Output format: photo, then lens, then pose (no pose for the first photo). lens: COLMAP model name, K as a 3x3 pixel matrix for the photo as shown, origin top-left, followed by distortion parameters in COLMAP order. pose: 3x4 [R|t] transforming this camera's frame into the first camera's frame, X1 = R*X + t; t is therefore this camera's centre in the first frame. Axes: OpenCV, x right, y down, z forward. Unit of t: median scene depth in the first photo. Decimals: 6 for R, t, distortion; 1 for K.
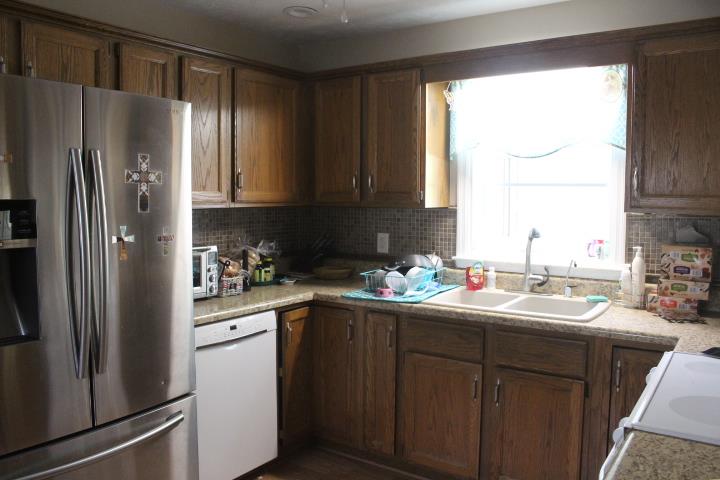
lens RADIAL K [[632.3, 0, 360.0], [0, 632.3, 240.0], [0, 0, 1]] dist [-0.008396, -0.004513]
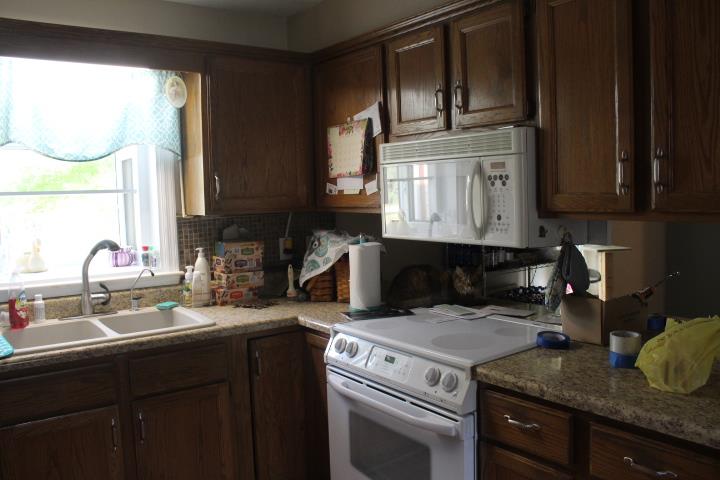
lens RADIAL K [[632.3, 0, 360.0], [0, 632.3, 240.0], [0, 0, 1]] dist [-0.008396, -0.004513]
pose [[0.379510, -0.092057, 0.920596, -0.432479], [0.100741, 0.993233, 0.057791, -0.036671], [-0.919687, 0.070810, 0.386215, 0.350568]]
